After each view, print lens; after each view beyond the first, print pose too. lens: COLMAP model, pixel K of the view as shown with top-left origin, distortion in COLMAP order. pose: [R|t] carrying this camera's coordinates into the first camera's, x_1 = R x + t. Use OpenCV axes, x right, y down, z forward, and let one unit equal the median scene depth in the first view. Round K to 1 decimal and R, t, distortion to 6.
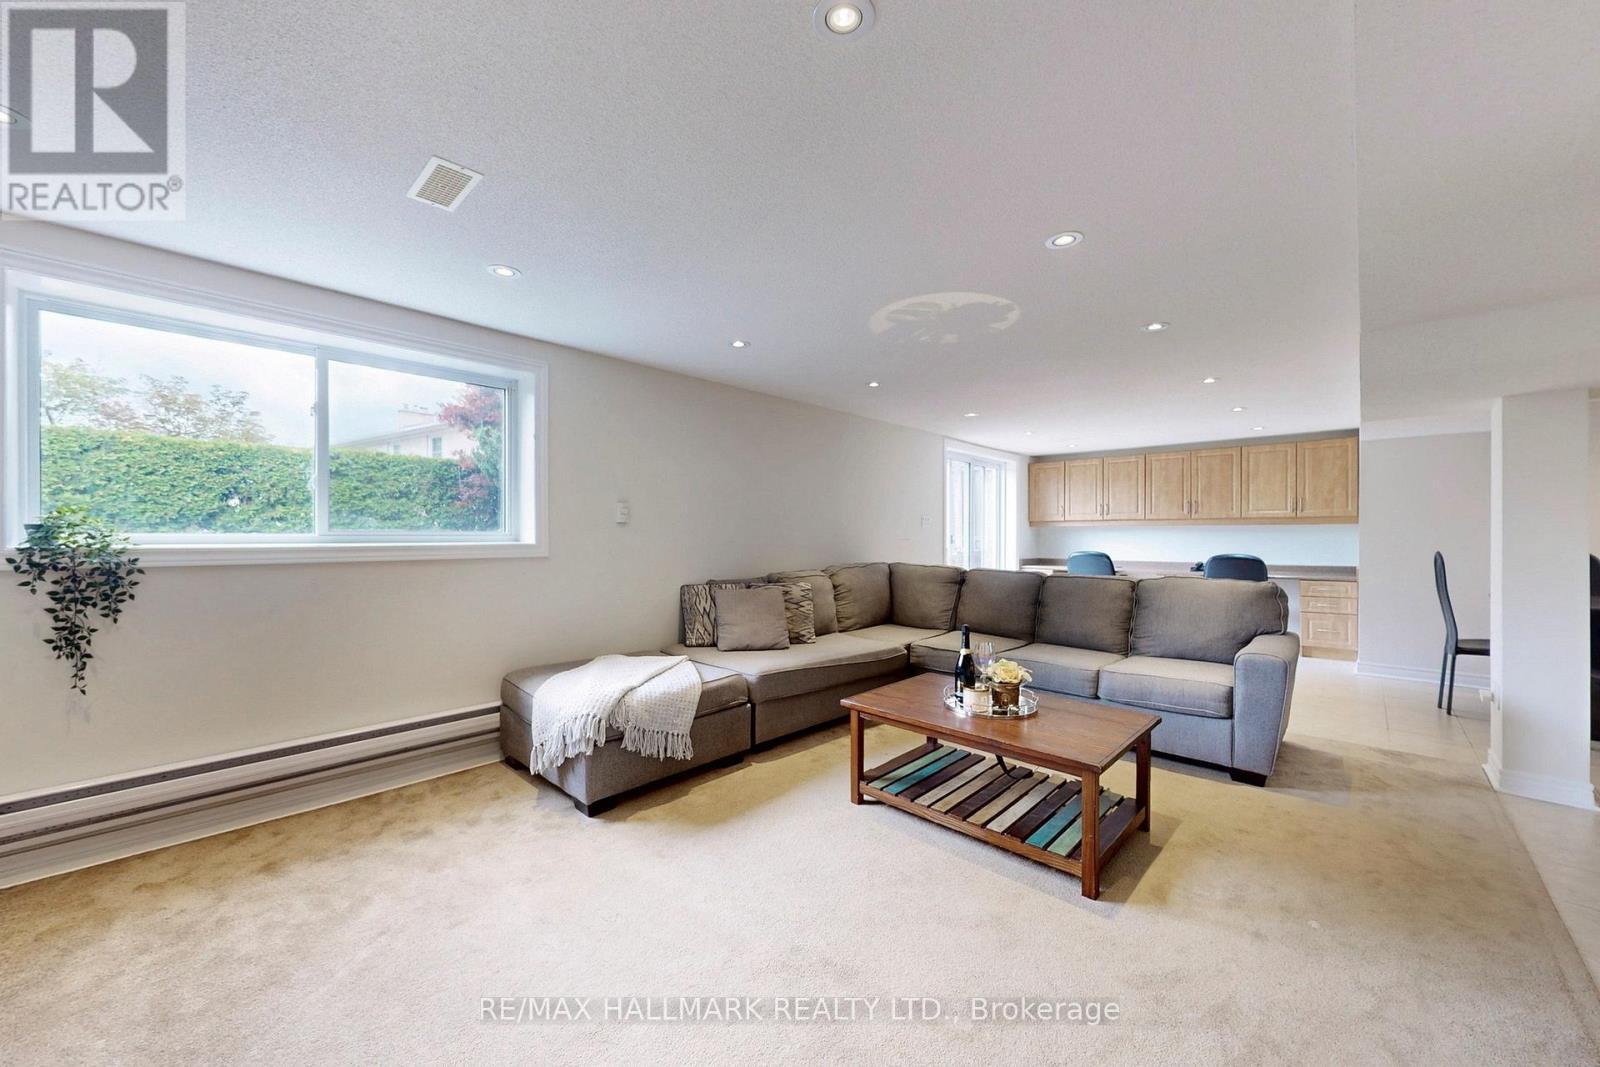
lens RADIAL K [[600.7, 0, 805.4], [0, 600.7, 534.1], [0, 0, 1]] dist [0.000721, -0.000676]
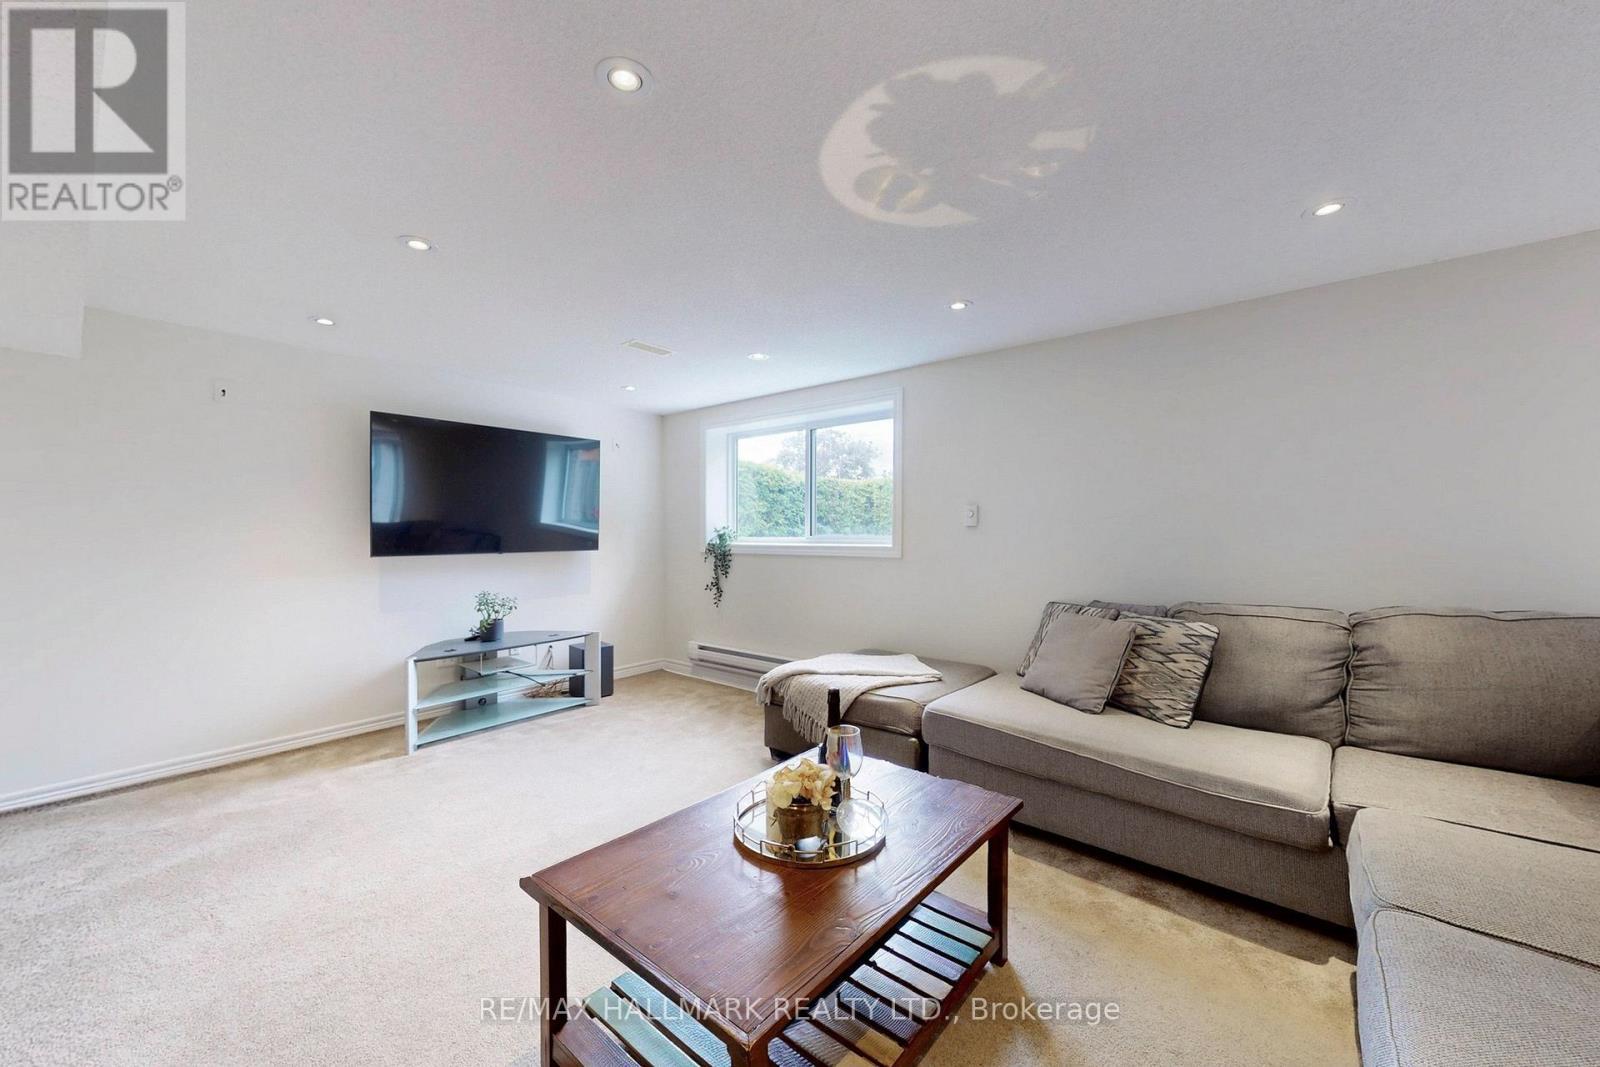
lens RADIAL K [[600.7, 0, 806.0], [0, 600.7, 536.3], [0, 0, 1]] dist [0.000721, -0.000676]
pose [[0.065482, -0.001325, -0.997853, 0.786388], [-0.002149, 0.999997, -0.001469, -0.001430], [0.997851, 0.002240, 0.065479, 0.839823]]
